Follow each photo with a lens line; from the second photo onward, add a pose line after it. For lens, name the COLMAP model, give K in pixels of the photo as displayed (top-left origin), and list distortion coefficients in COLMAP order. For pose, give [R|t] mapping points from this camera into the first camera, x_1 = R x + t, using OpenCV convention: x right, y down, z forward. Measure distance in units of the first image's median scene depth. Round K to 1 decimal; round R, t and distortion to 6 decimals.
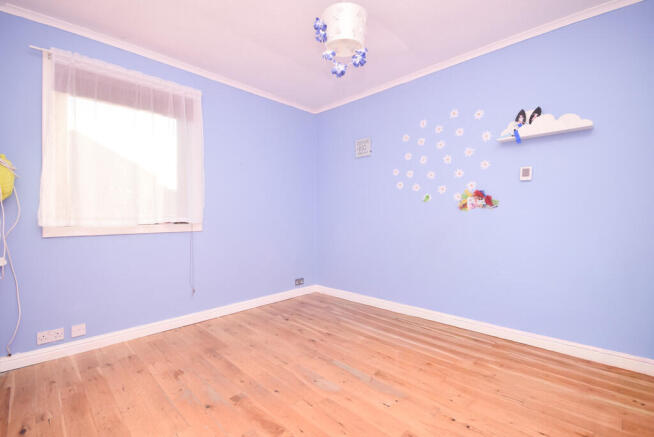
lens RADIAL K [[294.2, 0, 323.1], [0, 294.2, 216.1], [0, 0, 1]] dist [-0.002496, -0.000780]
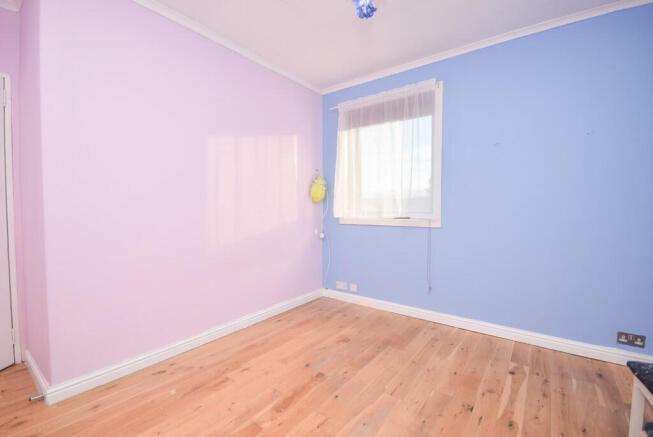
lens RADIAL K [[293.8, 0, 322.6], [0, 293.8, 216.1], [0, 0, 1]] dist [-0.002496, -0.000780]
pose [[0.113245, 0.027496, -0.993187, 0.555434], [-0.000880, 0.999619, 0.027574, -0.013713], [0.993567, -0.002249, 0.113226, 0.612301]]
